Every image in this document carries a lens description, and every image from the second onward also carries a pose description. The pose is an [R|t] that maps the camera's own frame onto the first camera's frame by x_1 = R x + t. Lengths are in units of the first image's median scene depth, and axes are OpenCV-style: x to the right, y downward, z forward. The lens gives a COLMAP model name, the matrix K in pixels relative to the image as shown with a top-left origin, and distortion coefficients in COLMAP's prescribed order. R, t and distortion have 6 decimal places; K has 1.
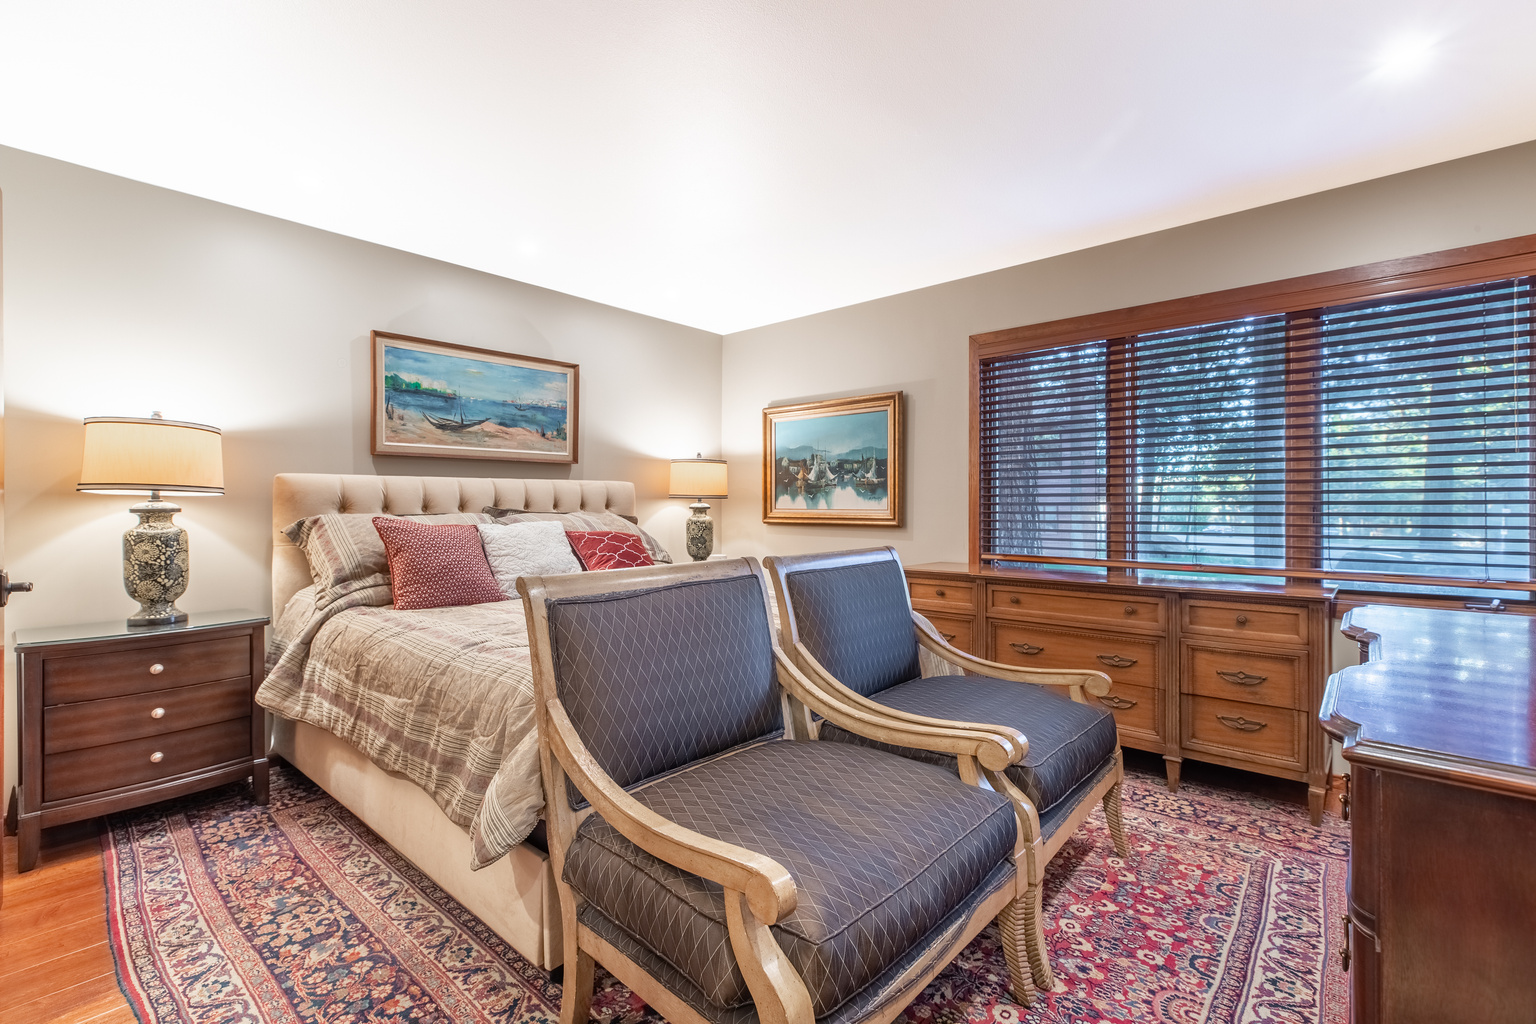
lens RADIAL K [[689.9, 0, 768.5], [0, 689.9, 509.2], [0, 0, 1]] dist [-0.041330, 0.013308]
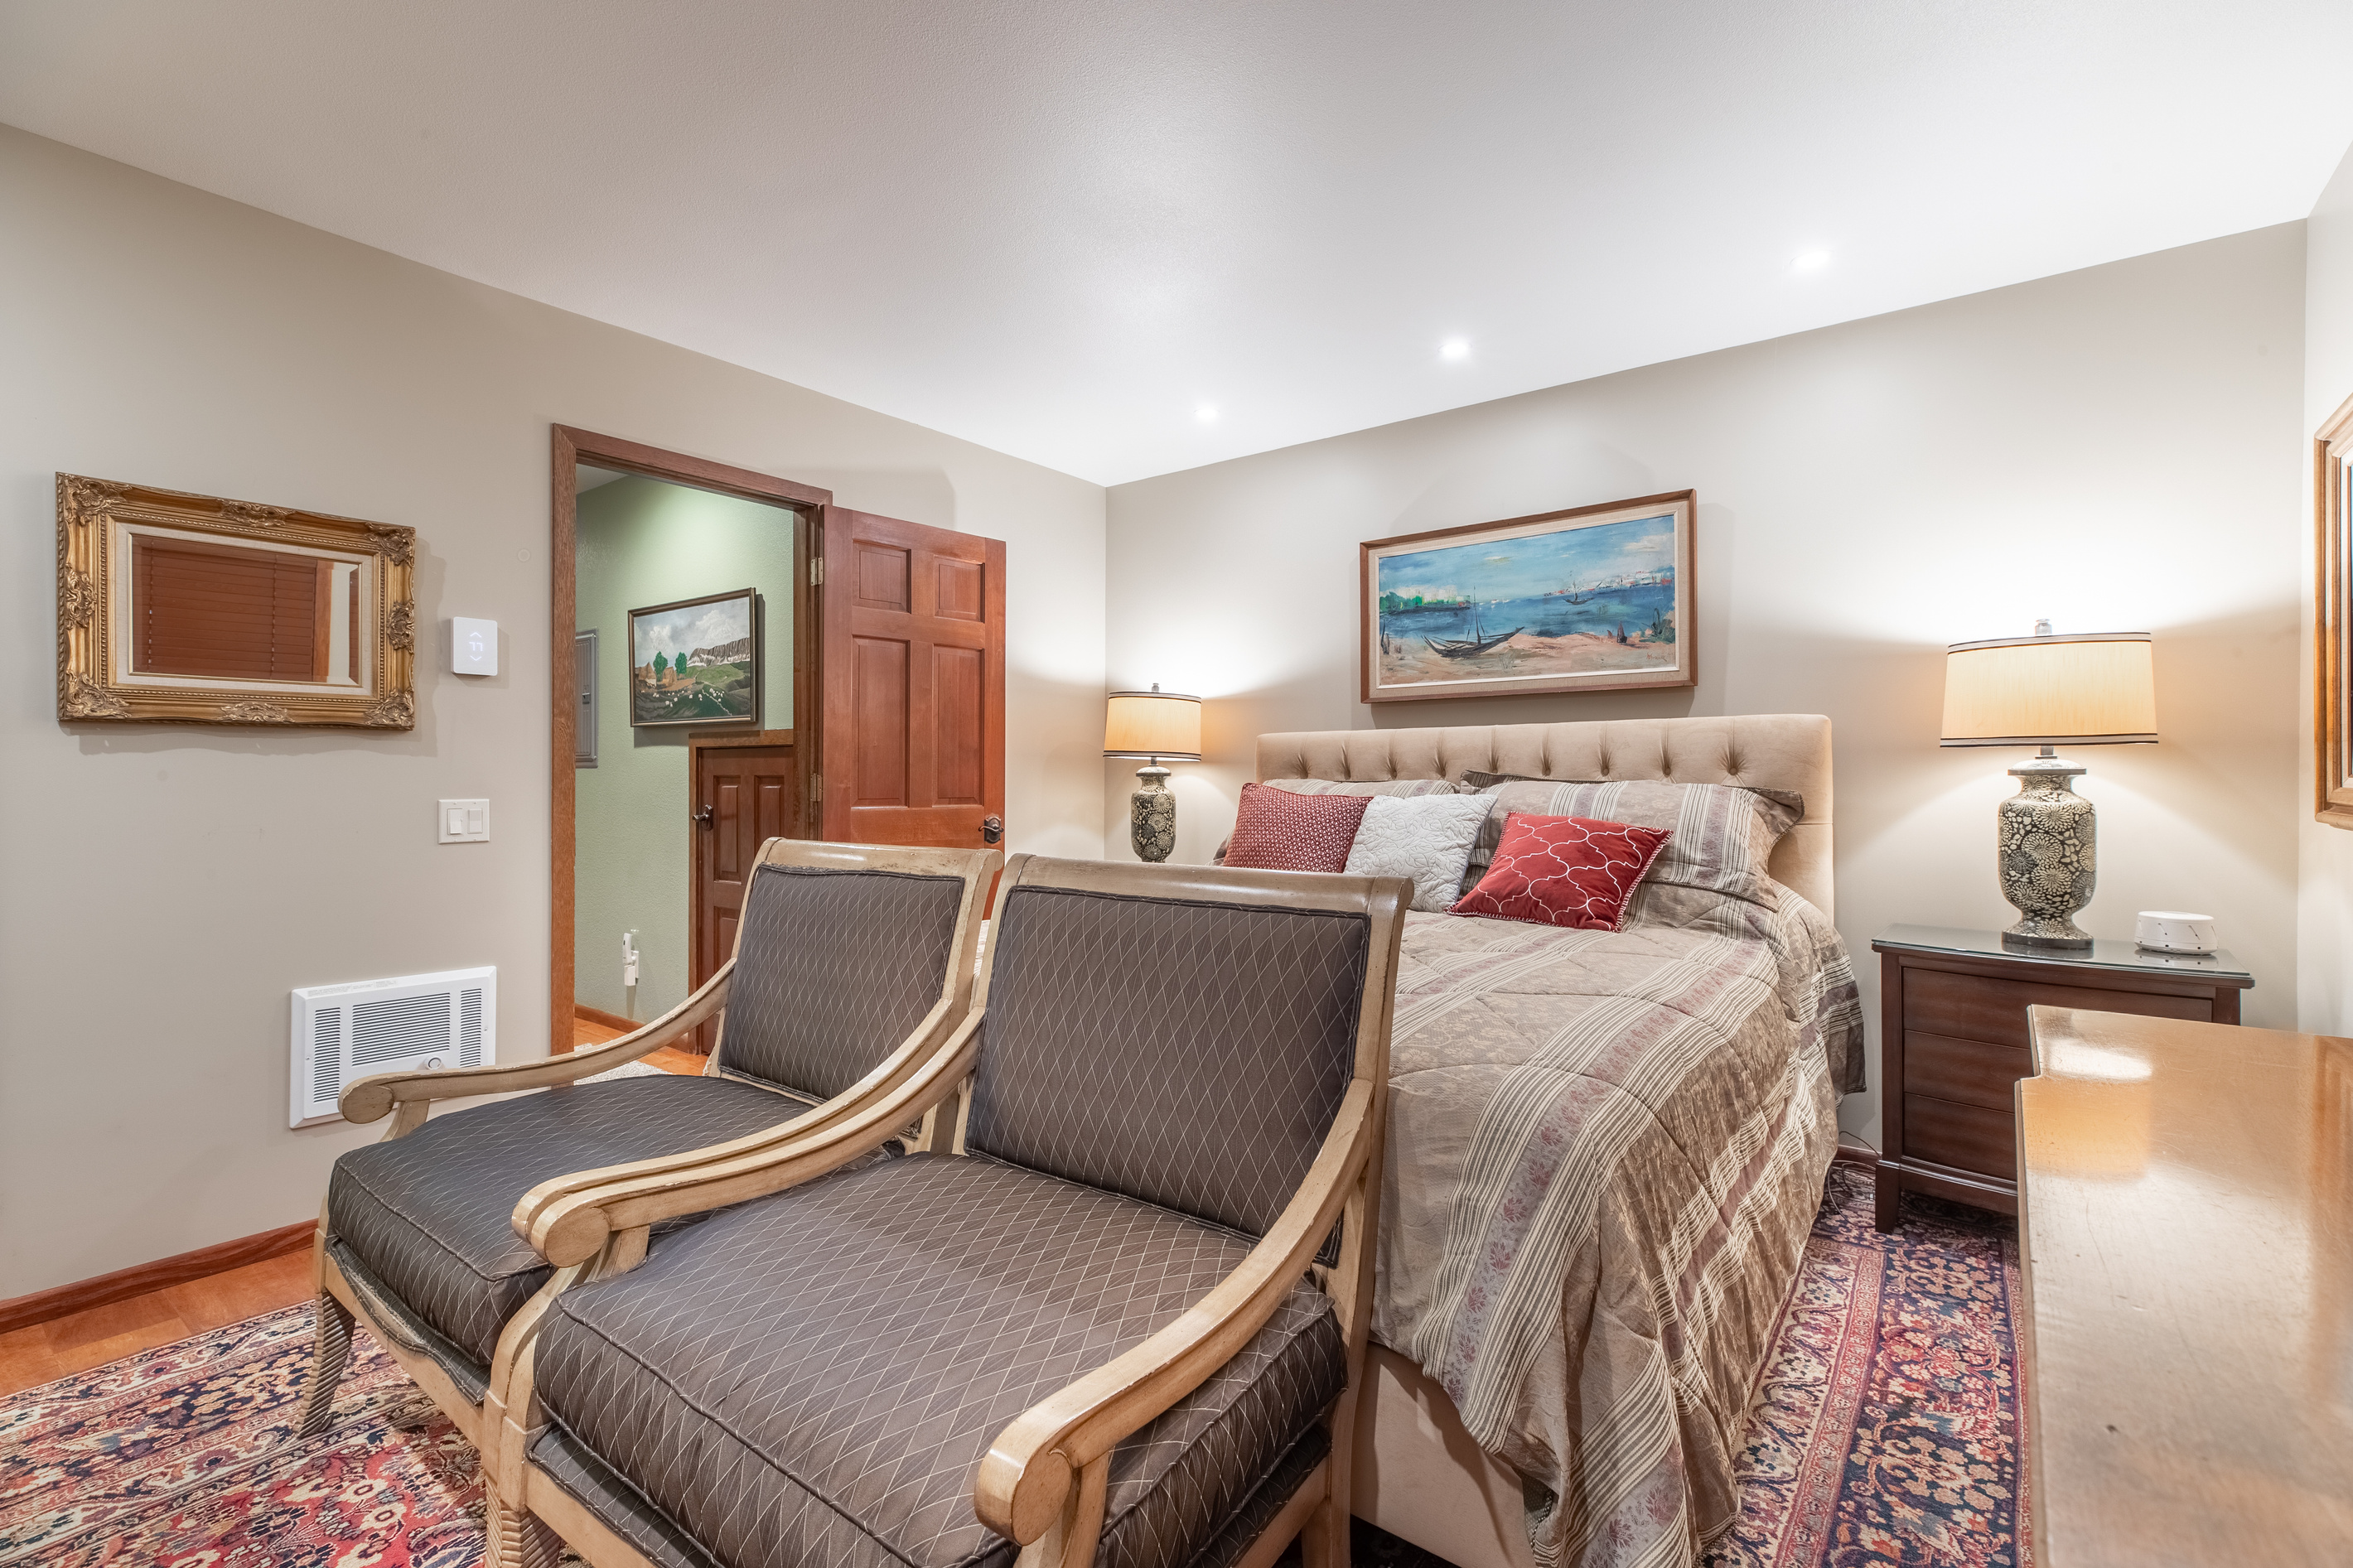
lens RADIAL K [[1063.1, 0, 1170.4], [0, 1063.1, 774.4], [0, 0, 1]] dist [0.017494, -0.000609]
pose [[0.052131, 0.003310, -0.998635, 0.501119], [0.001344, 0.999993, 0.003384, -0.003026], [0.998639, -0.001519, 0.052126, 0.583235]]
